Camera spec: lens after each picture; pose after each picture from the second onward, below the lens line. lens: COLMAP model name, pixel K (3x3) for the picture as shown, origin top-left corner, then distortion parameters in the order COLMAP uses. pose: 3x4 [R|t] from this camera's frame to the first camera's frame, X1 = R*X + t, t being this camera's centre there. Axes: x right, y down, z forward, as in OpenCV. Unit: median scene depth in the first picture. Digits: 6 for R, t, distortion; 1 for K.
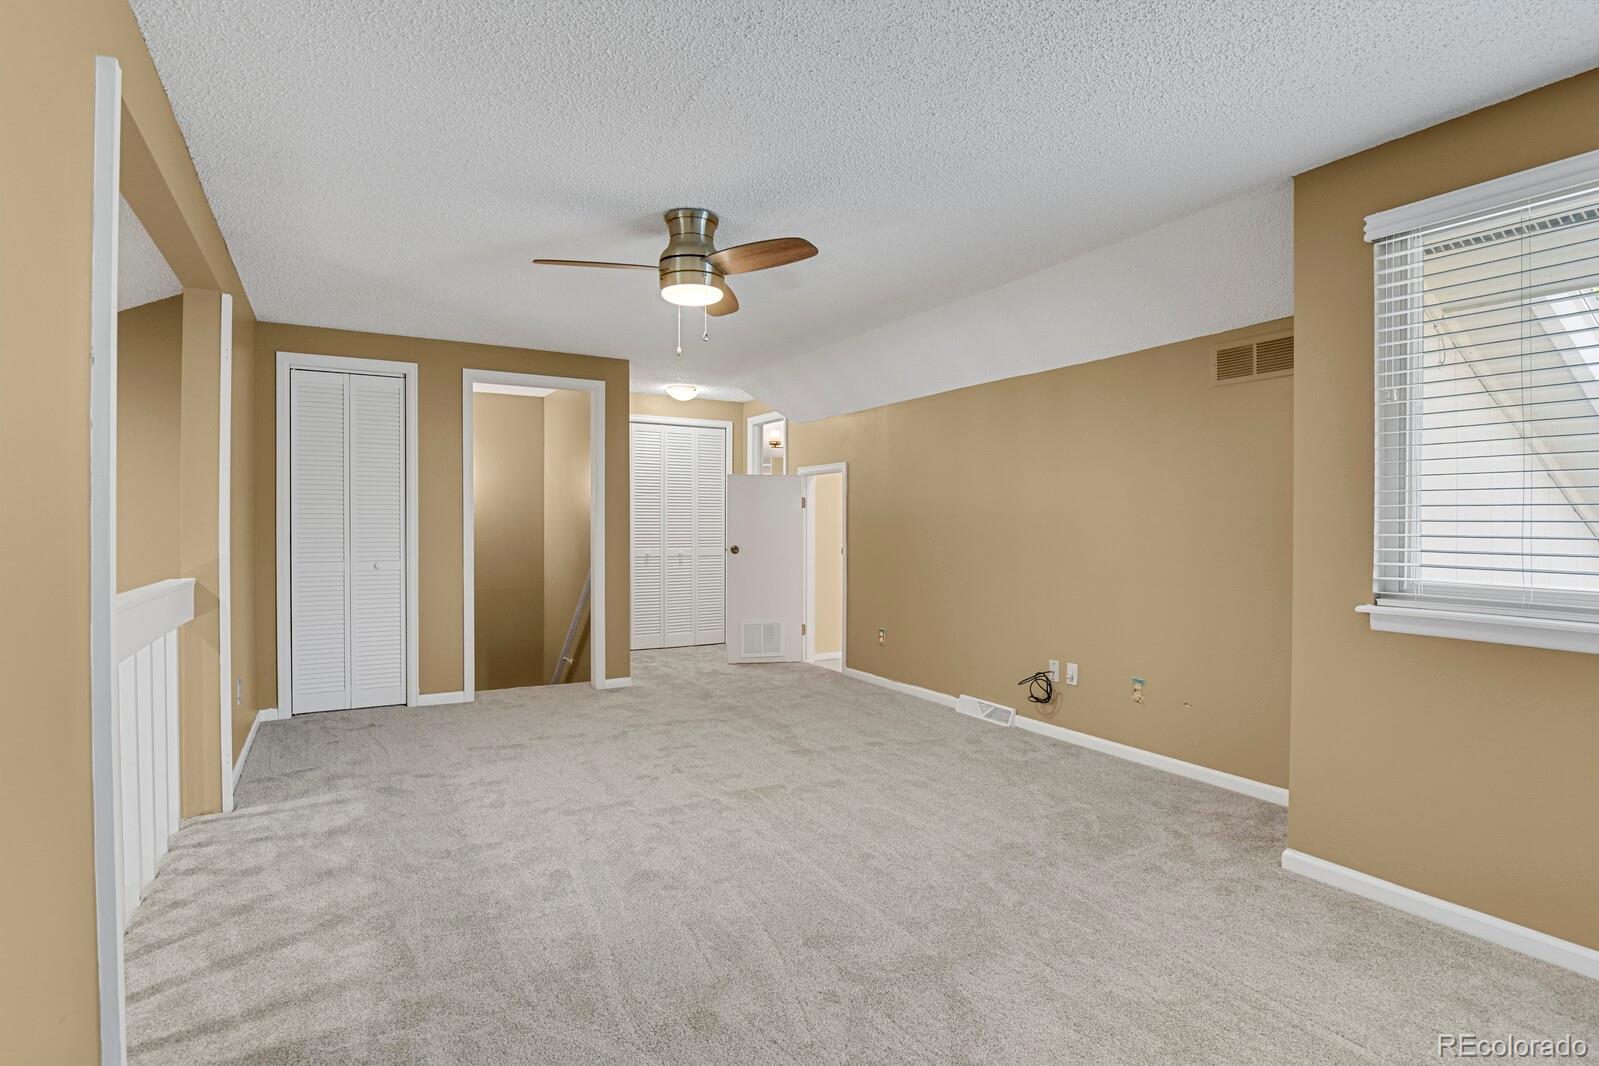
lens RADIAL K [[826.6, 0, 791.1], [0, 826.6, 529.1], [0, 0, 1]] dist [-0.006578, -0.010550]
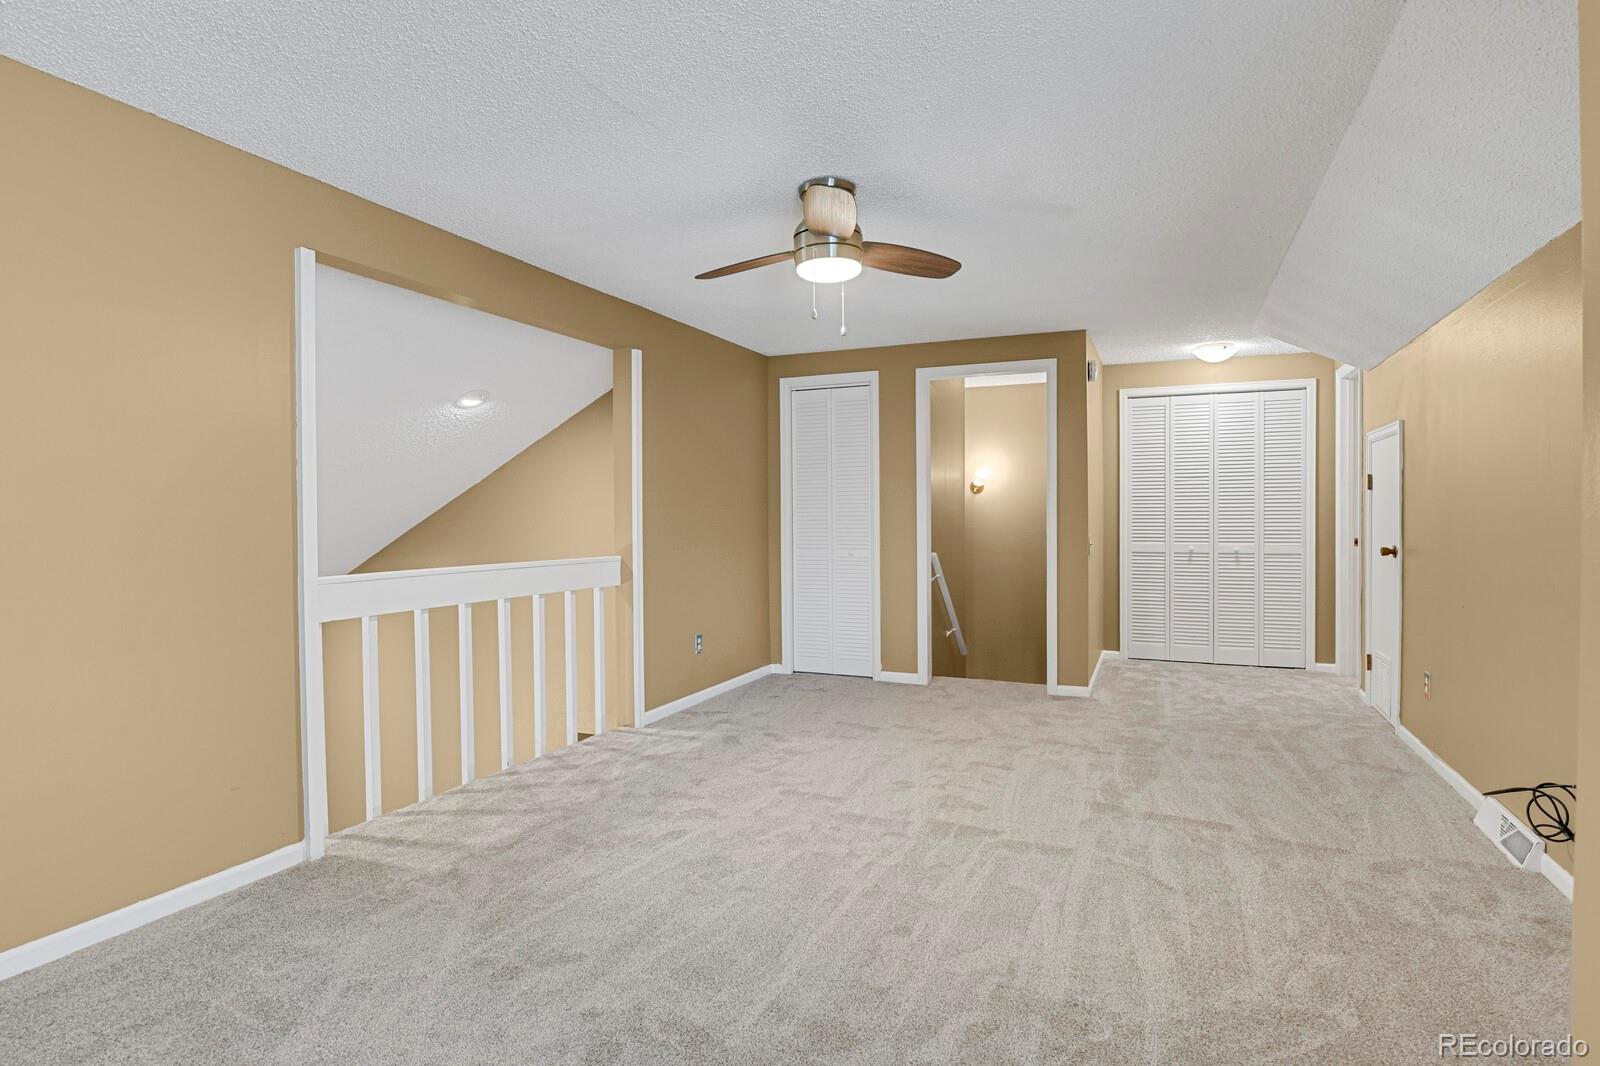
lens RADIAL K [[827.2, 0, 791.6], [0, 827.2, 529.1], [0, 0, 1]] dist [-0.006578, -0.010550]
pose [[0.603832, 0.006149, -0.797088, 0.523943], [0.001997, 0.999955, 0.009227, 0.000754], [0.797109, -0.007163, 0.603792, 0.346936]]
